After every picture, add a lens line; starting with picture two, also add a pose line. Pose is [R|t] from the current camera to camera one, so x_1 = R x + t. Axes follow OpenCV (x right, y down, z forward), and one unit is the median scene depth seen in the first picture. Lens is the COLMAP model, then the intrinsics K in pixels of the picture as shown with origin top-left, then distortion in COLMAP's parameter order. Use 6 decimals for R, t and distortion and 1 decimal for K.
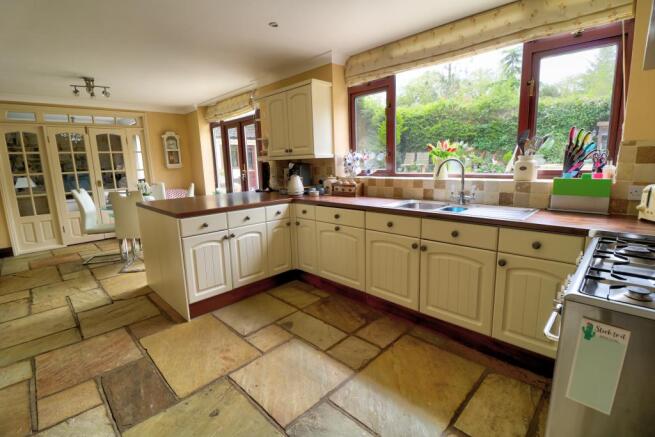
lens RADIAL K [[306.3, 0, 324.2], [0, 306.3, 215.4], [0, 0, 1]] dist [-0.012289, -0.000582]
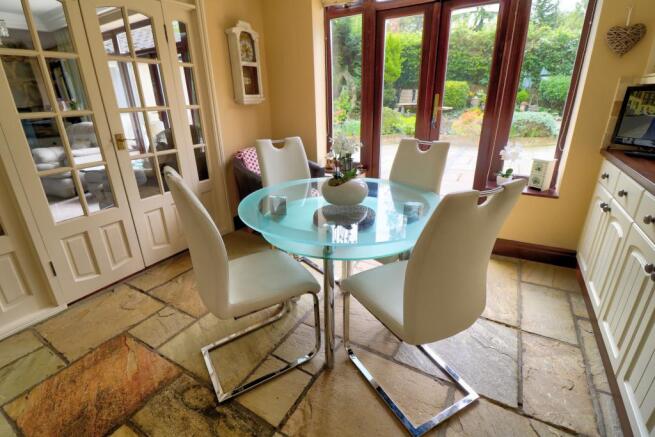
lens RADIAL K [[306.3, 0, 329.5], [0, 306.3, 217.3], [0, 0, 1]] dist [-0.012289, -0.000582]
pose [[0.969073, -0.081281, 0.233005, -0.481154], [0.036265, 0.980855, 0.191334, -0.062365], [-0.244096, -0.176967, 0.953467, 0.447776]]
